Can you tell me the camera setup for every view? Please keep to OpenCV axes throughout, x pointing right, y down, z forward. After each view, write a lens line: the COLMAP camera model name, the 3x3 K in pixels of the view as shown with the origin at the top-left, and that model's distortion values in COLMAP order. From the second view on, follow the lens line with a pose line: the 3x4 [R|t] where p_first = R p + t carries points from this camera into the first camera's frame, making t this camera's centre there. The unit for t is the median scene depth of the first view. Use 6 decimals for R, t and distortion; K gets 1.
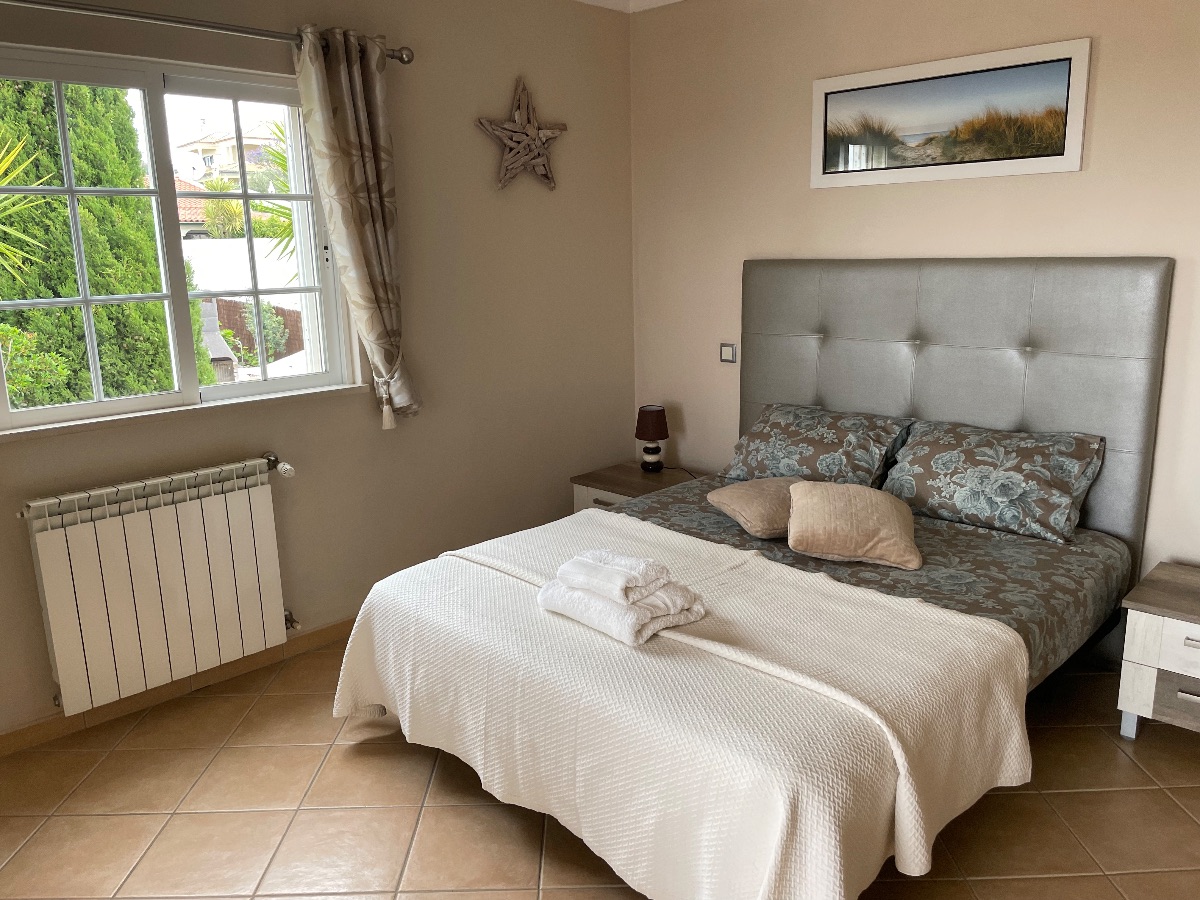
lens RADIAL K [[927.3, 0, 600.0], [0, 927.3, 450.0], [0, 0, 1]] dist [0.104880, -0.137251]
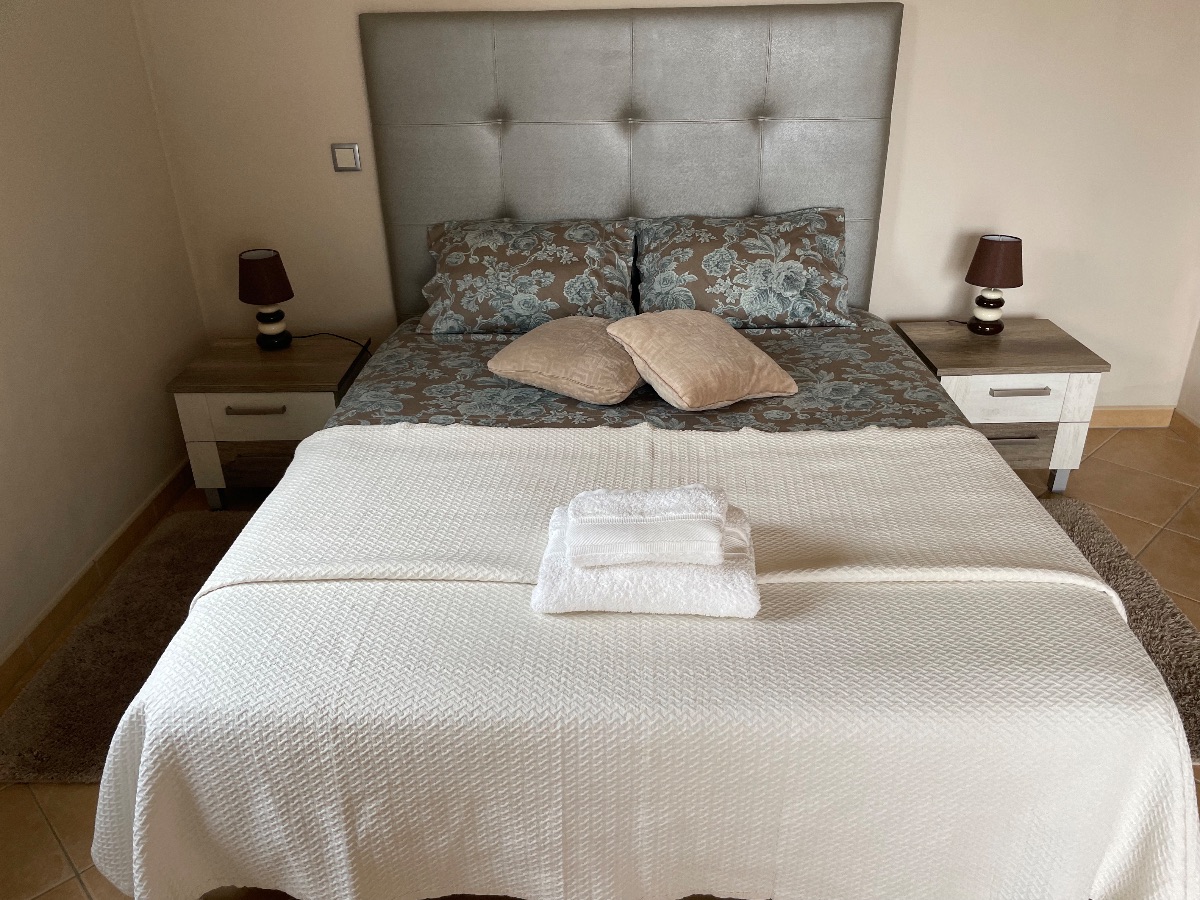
lens RADIAL K [[927.3, 0, 600.0], [0, 927.3, 450.0], [0, 0, 1]] dist [0.104880, -0.137251]
pose [[0.717485, -0.296429, 0.630354, -0.320553], [0.155334, 0.950234, 0.270050, -0.075830], [-0.679034, -0.095842, 0.727823, 0.444343]]
